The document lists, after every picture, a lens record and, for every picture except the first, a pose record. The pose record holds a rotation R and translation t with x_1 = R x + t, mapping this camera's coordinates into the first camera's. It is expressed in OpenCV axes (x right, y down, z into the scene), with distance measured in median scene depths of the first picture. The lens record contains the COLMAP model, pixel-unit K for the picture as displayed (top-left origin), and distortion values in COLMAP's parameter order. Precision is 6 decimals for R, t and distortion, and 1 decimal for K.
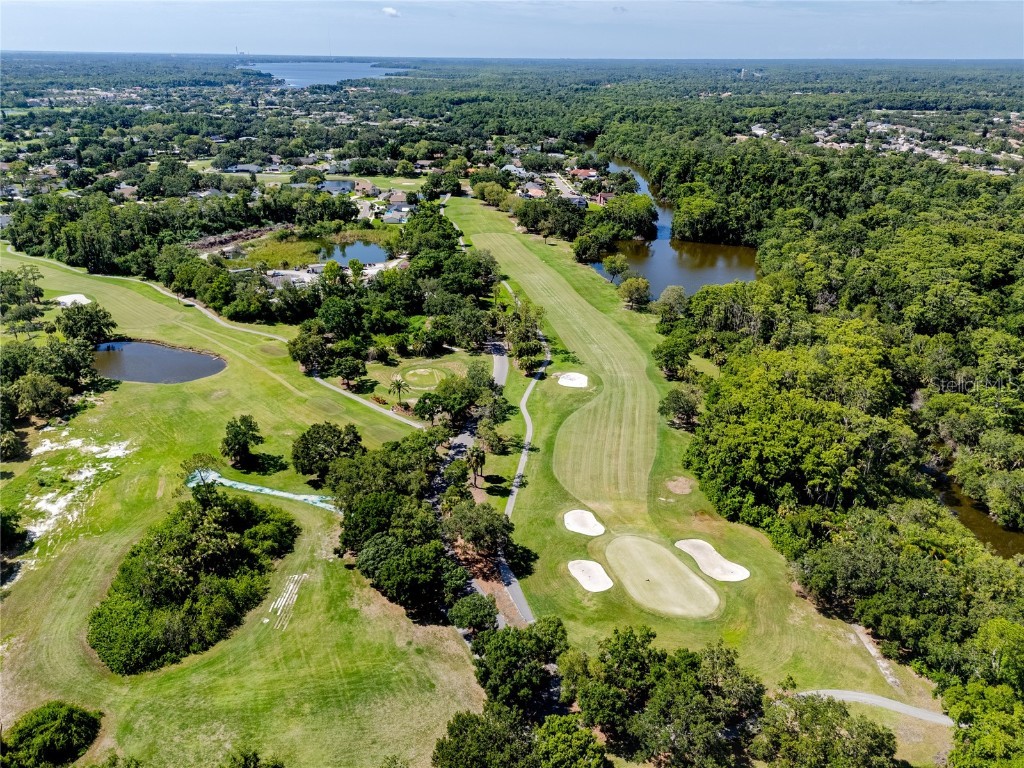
lens RADIAL K [[758.0, 0, 512.0], [0, 758.0, 384.0], [0, 0, 1]] dist [0.061462, -0.072765]
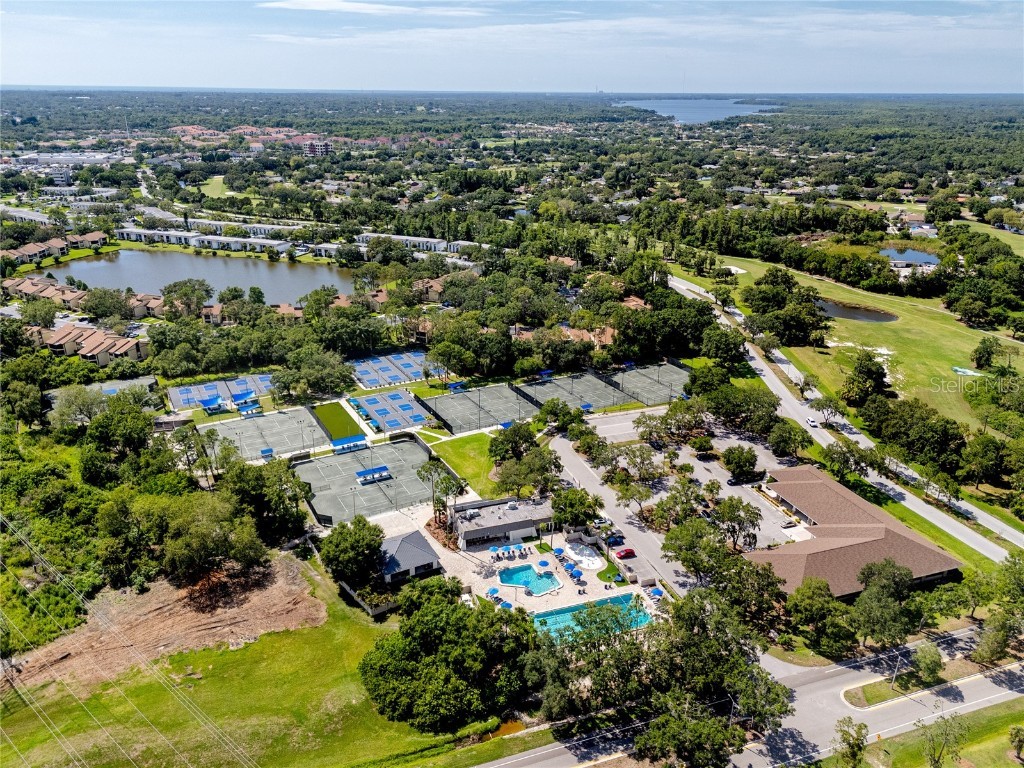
lens RADIAL K [[758.0, 0, 512.0], [0, 758.0, 384.0], [0, 0, 1]] dist [0.061462, -0.072765]
pose [[0.914408, 0.141809, -0.379142, -0.171786], [-0.157354, 0.987490, -0.010157, 0.081759], [0.372959, 0.068947, 0.925283, -0.205681]]
